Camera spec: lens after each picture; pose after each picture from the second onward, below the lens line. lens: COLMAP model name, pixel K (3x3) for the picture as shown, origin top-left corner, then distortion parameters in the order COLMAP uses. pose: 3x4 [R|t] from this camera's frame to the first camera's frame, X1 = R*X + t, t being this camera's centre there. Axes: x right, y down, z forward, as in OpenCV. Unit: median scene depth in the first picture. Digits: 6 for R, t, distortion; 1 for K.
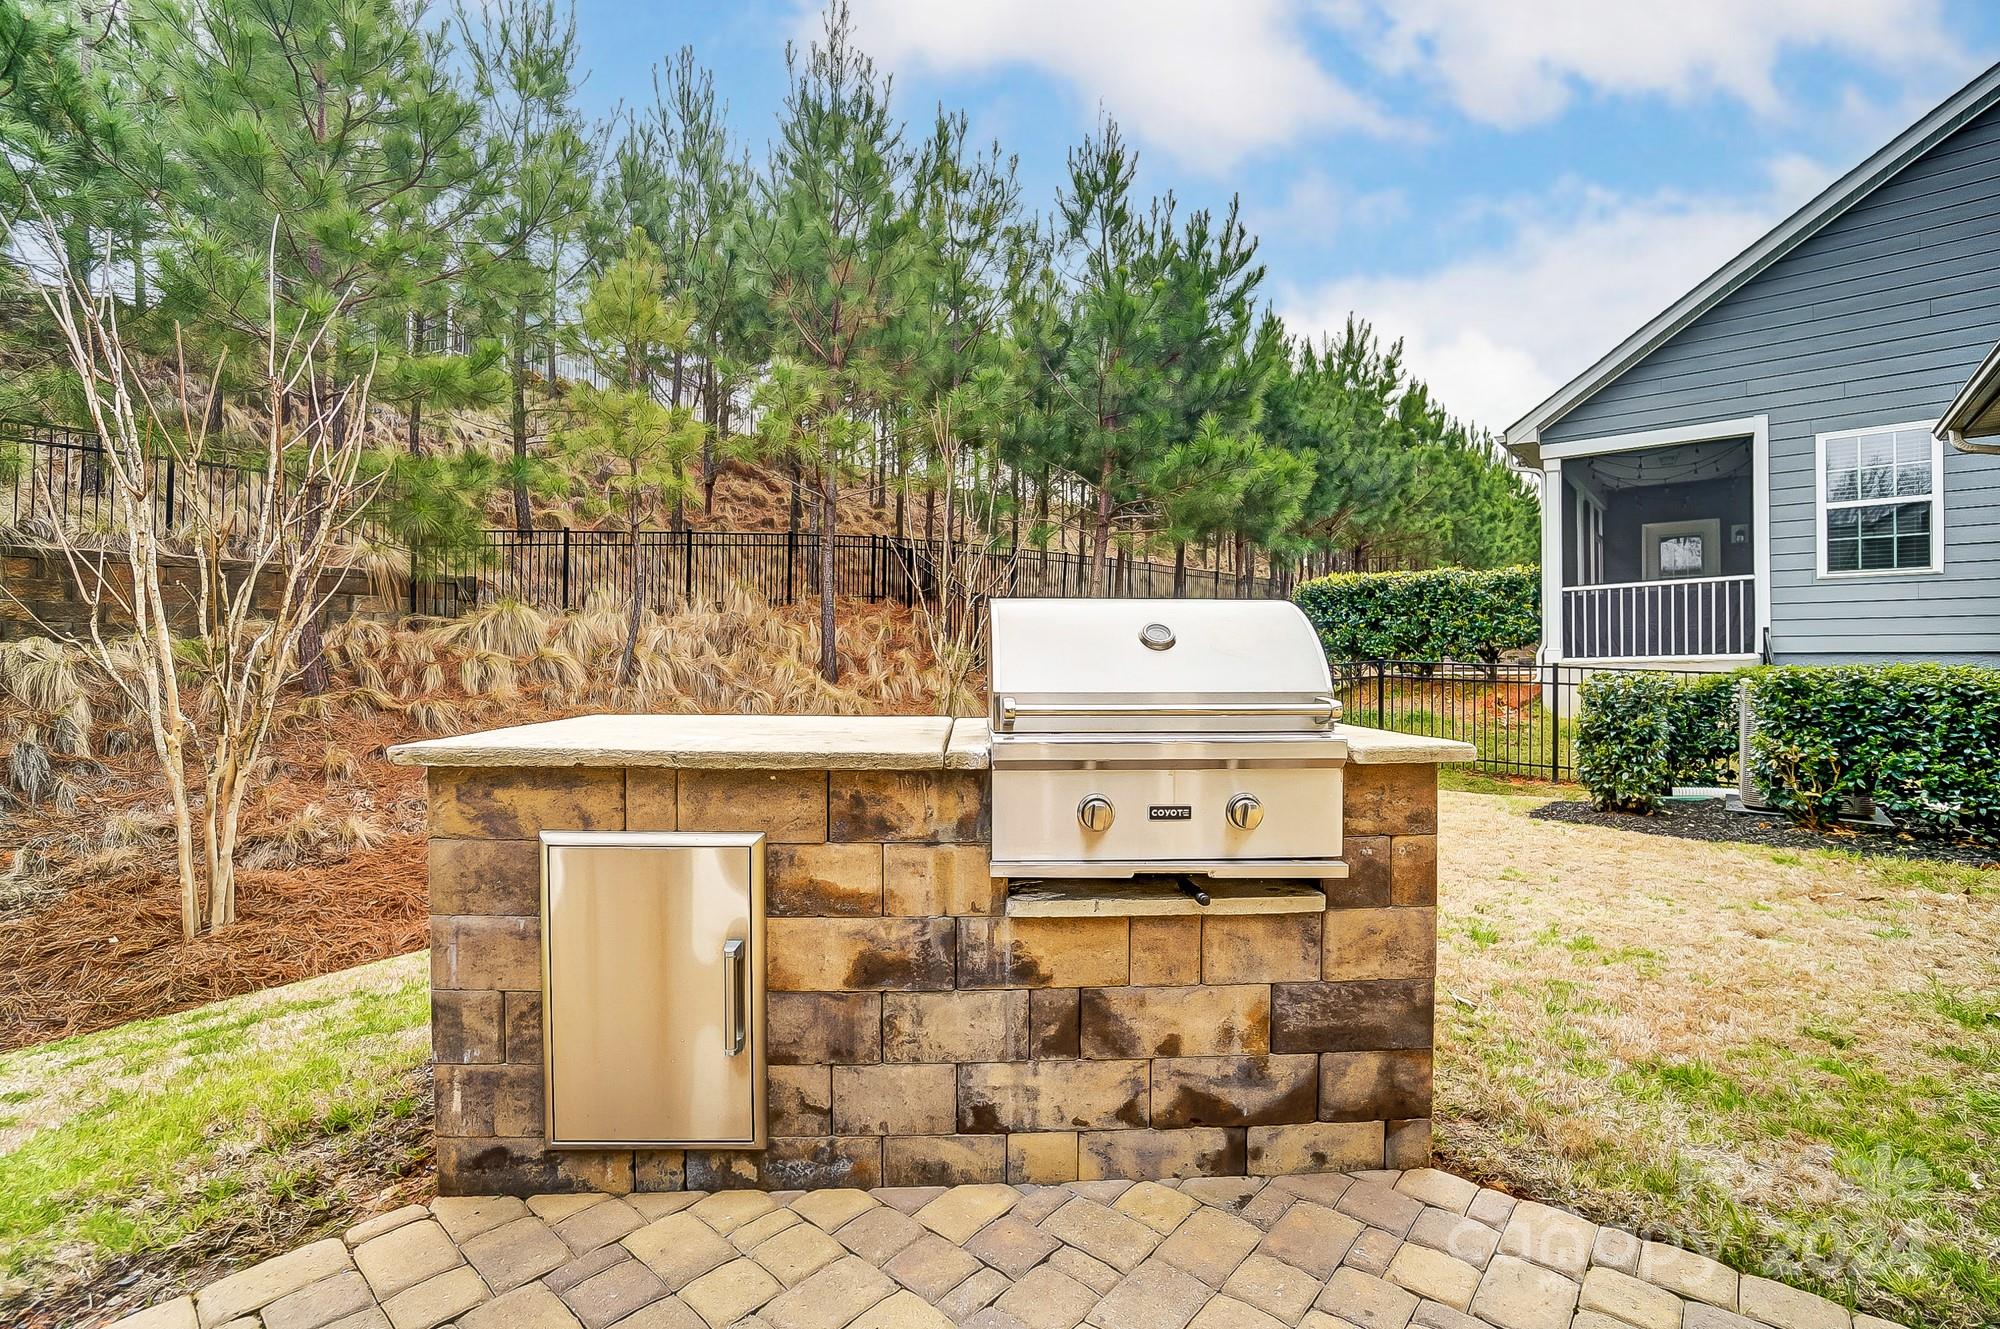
lens RADIAL K [[894.7, 0, 995.5], [0, 894.7, 651.9], [0, 0, 1]] dist [-0.049053, 0.014542]
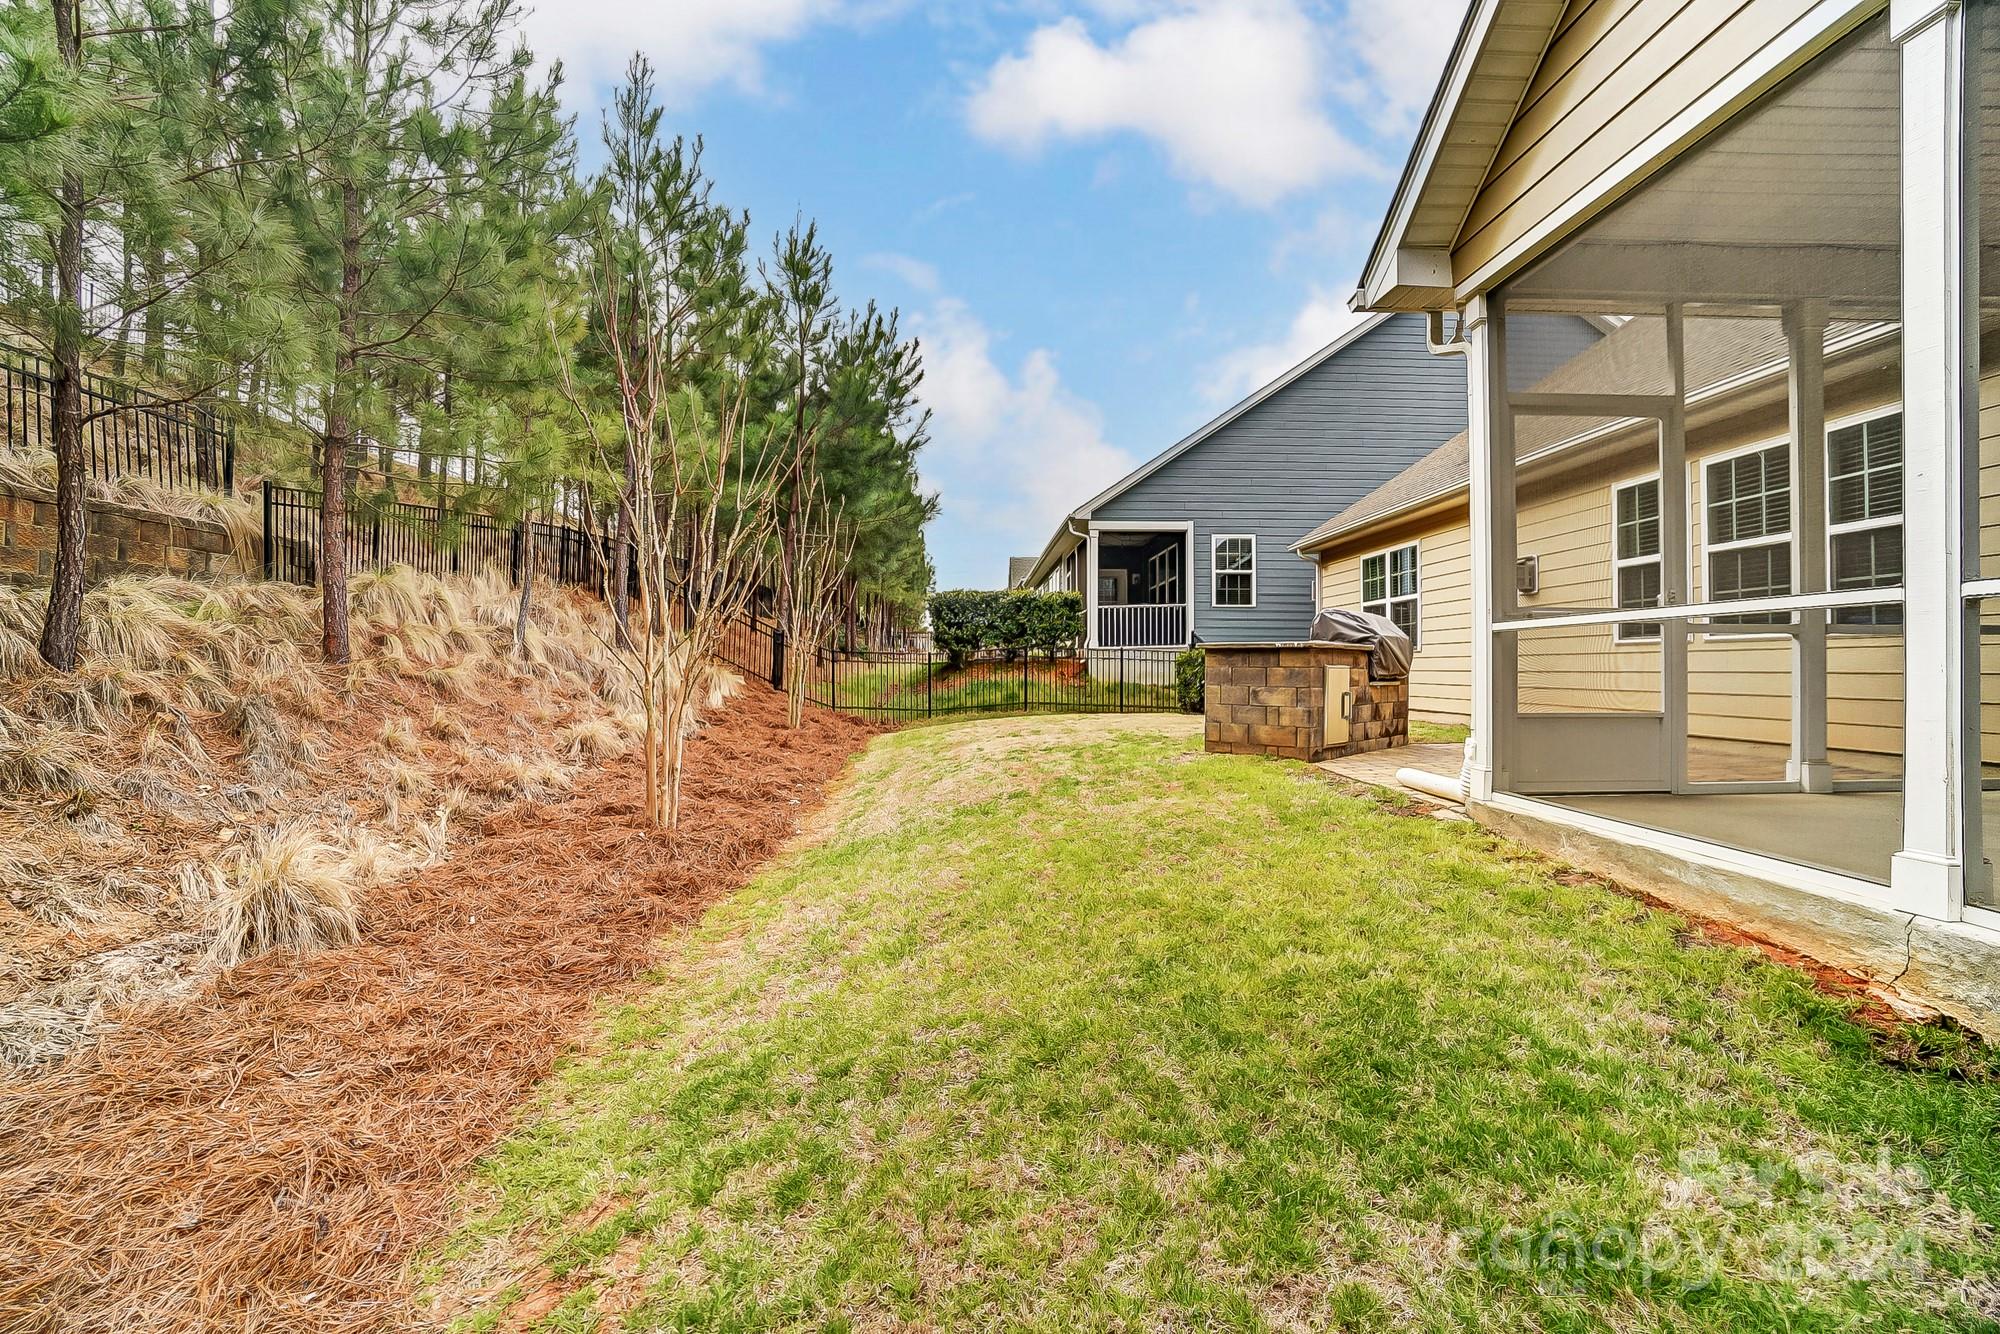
lens RADIAL K [[894.7, 0, 1011.4], [0, 894.7, 659.3], [0, 0, 1]] dist [-0.049053, 0.014542]
pose [[0.719263, 0.003243, 0.694730, -0.862701], [-0.006277, 0.999979, 0.001831, 0.036997], [-0.694709, -0.005678, 0.719268, -0.173017]]
